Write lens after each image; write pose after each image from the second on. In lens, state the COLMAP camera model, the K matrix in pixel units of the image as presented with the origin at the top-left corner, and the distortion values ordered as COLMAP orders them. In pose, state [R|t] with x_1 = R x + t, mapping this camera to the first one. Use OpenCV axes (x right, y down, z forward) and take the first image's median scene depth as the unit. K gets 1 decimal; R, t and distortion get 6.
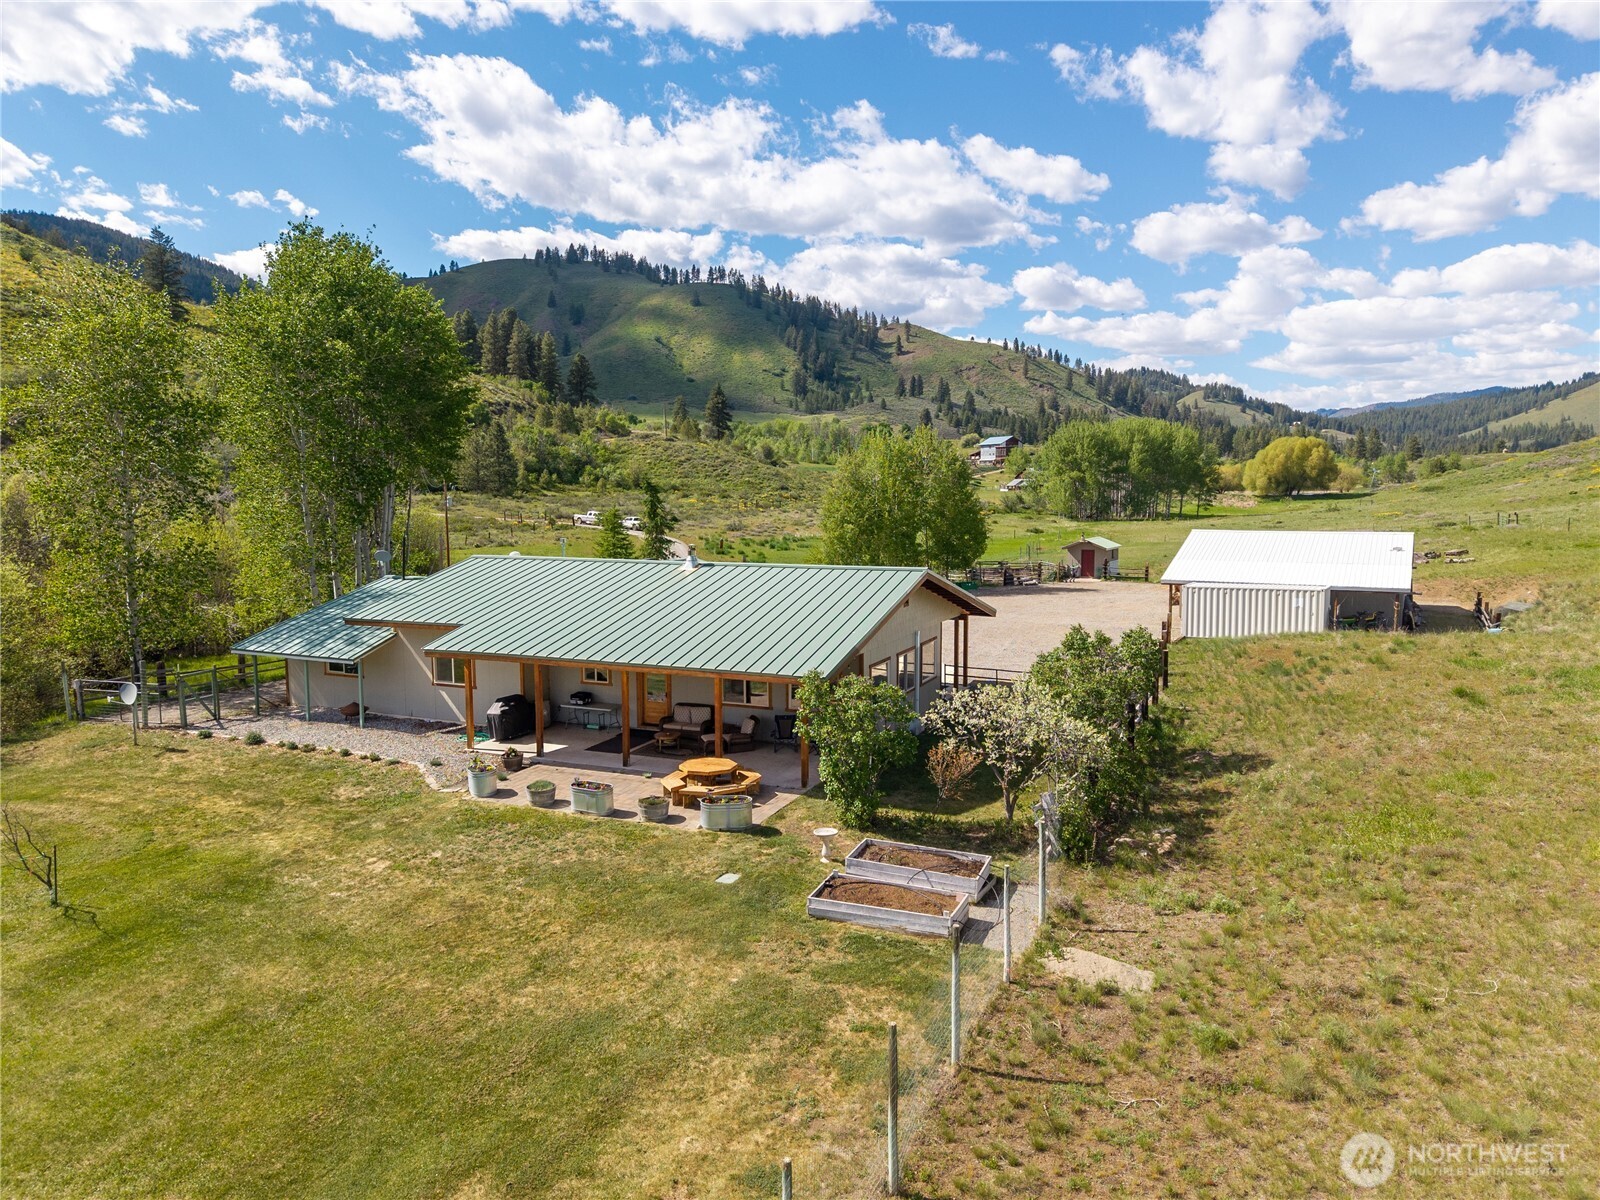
lens RADIAL K [[1061.9, 0, 804.6], [0, 1061.9, 600.8], [0, 0, 1]] dist [0.034725, -0.033623]
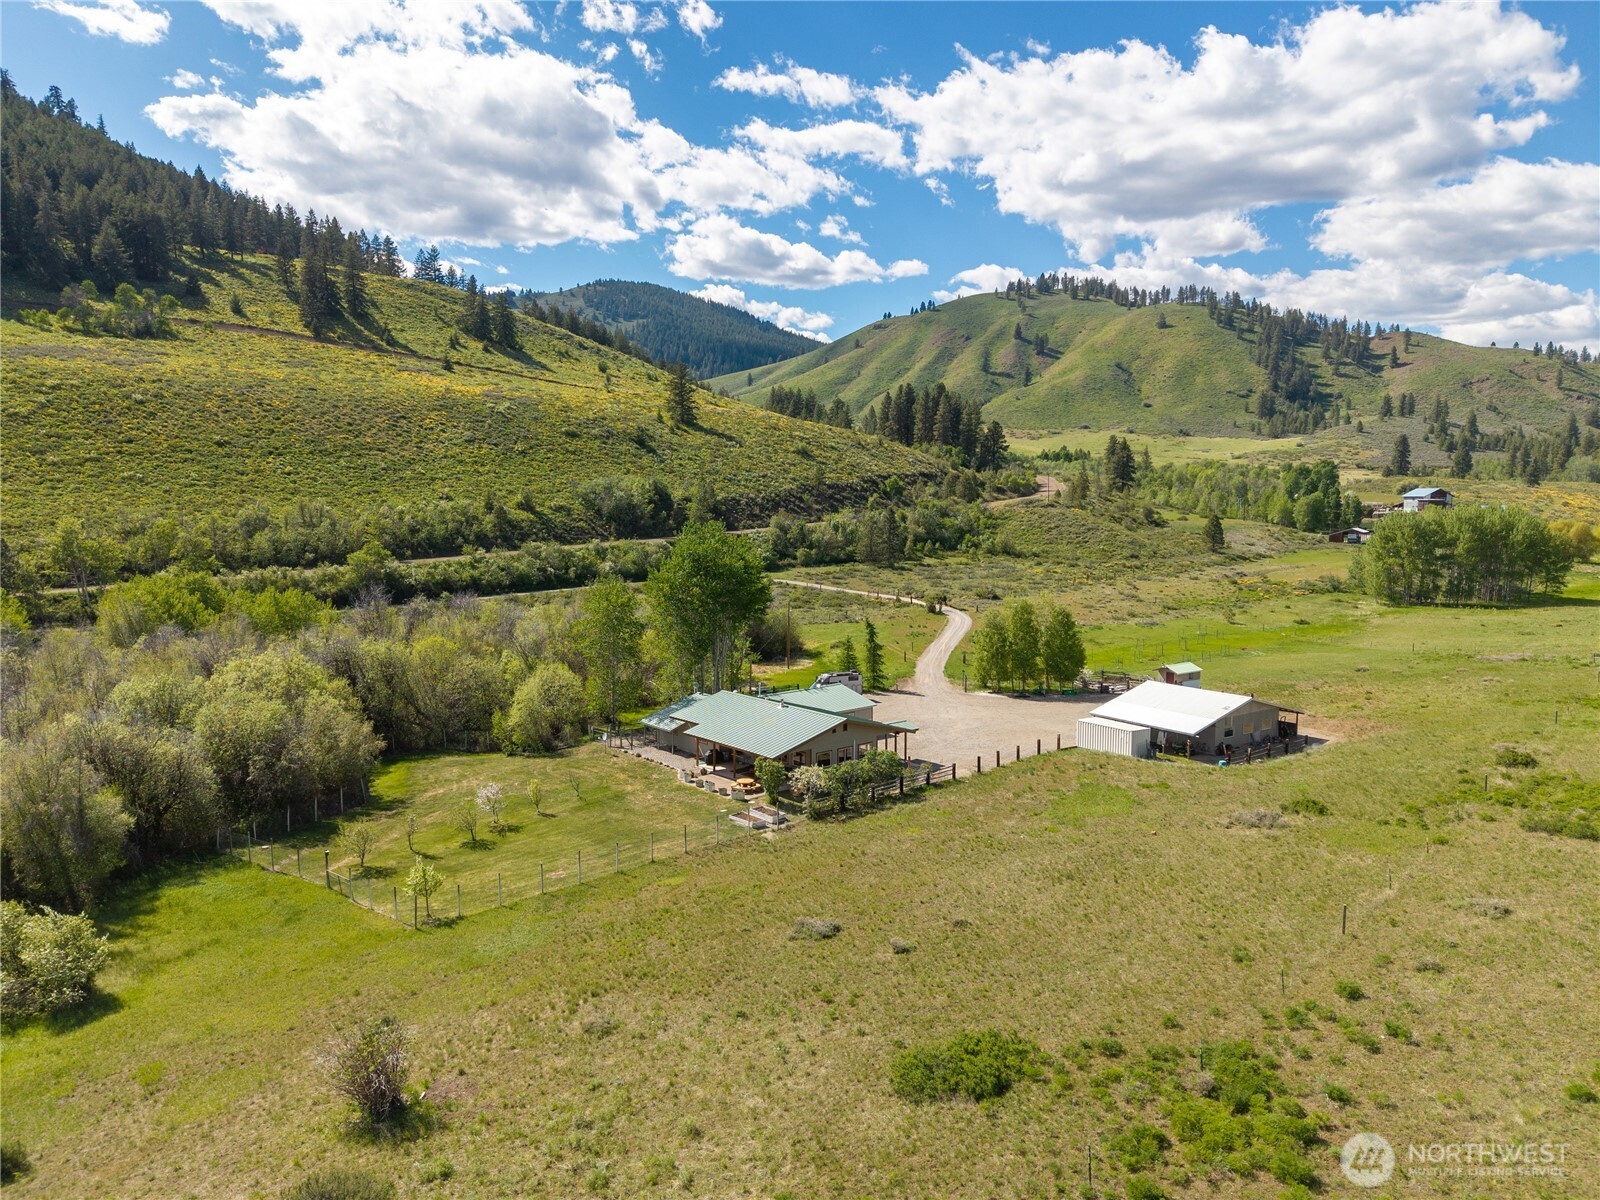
lens RADIAL K [[1061.9, 0, 804.6], [0, 1061.9, 600.8], [0, 0, 1]] dist [0.034725, -0.033623]
pose [[0.905689, 0.049419, -0.421053, 0.112282], [-0.052965, 0.998591, 0.003278, -0.032973], [0.420622, 0.019332, 0.907030, -0.151297]]
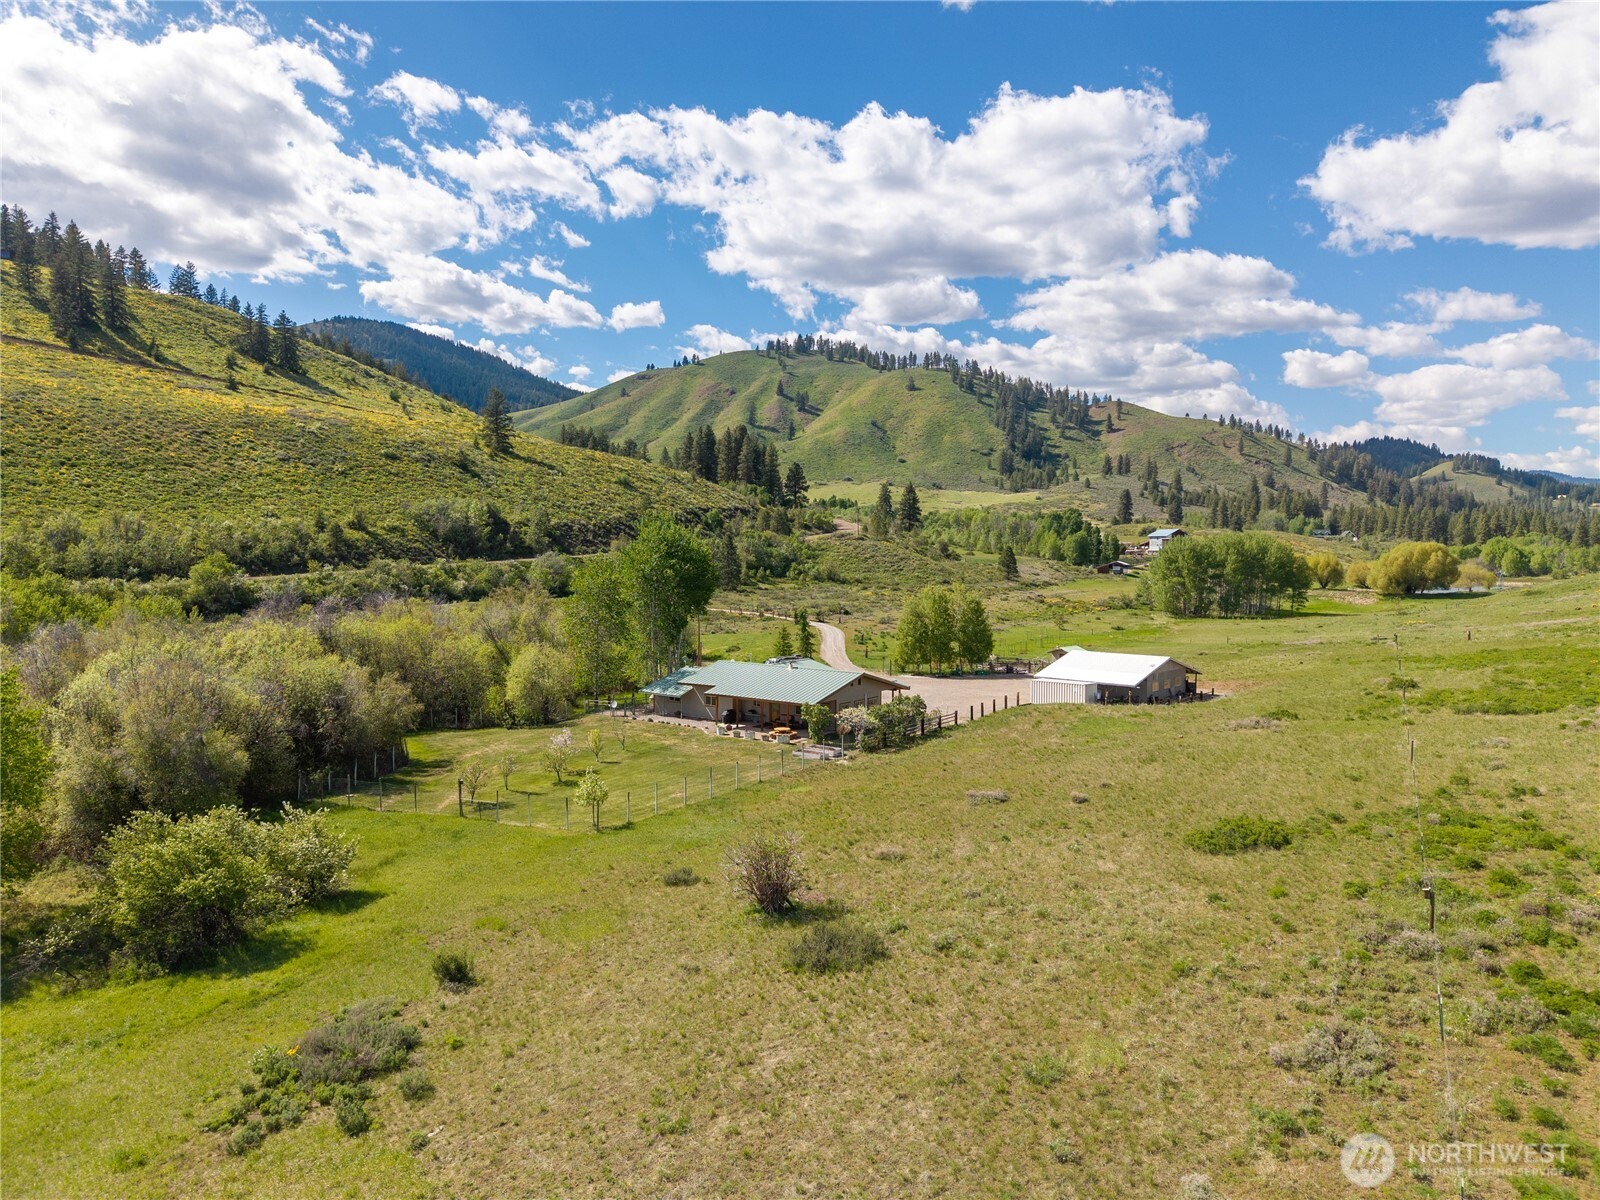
lens RADIAL K [[1061.9, 0, 804.6], [0, 1061.9, 600.8], [0, 0, 1]] dist [0.034725, -0.033623]
pose [[0.978975, 0.021765, -0.202815, 0.053910], [-0.034067, 0.997772, -0.057362, -0.005423], [0.201115, 0.063065, 0.977535, -0.192726]]
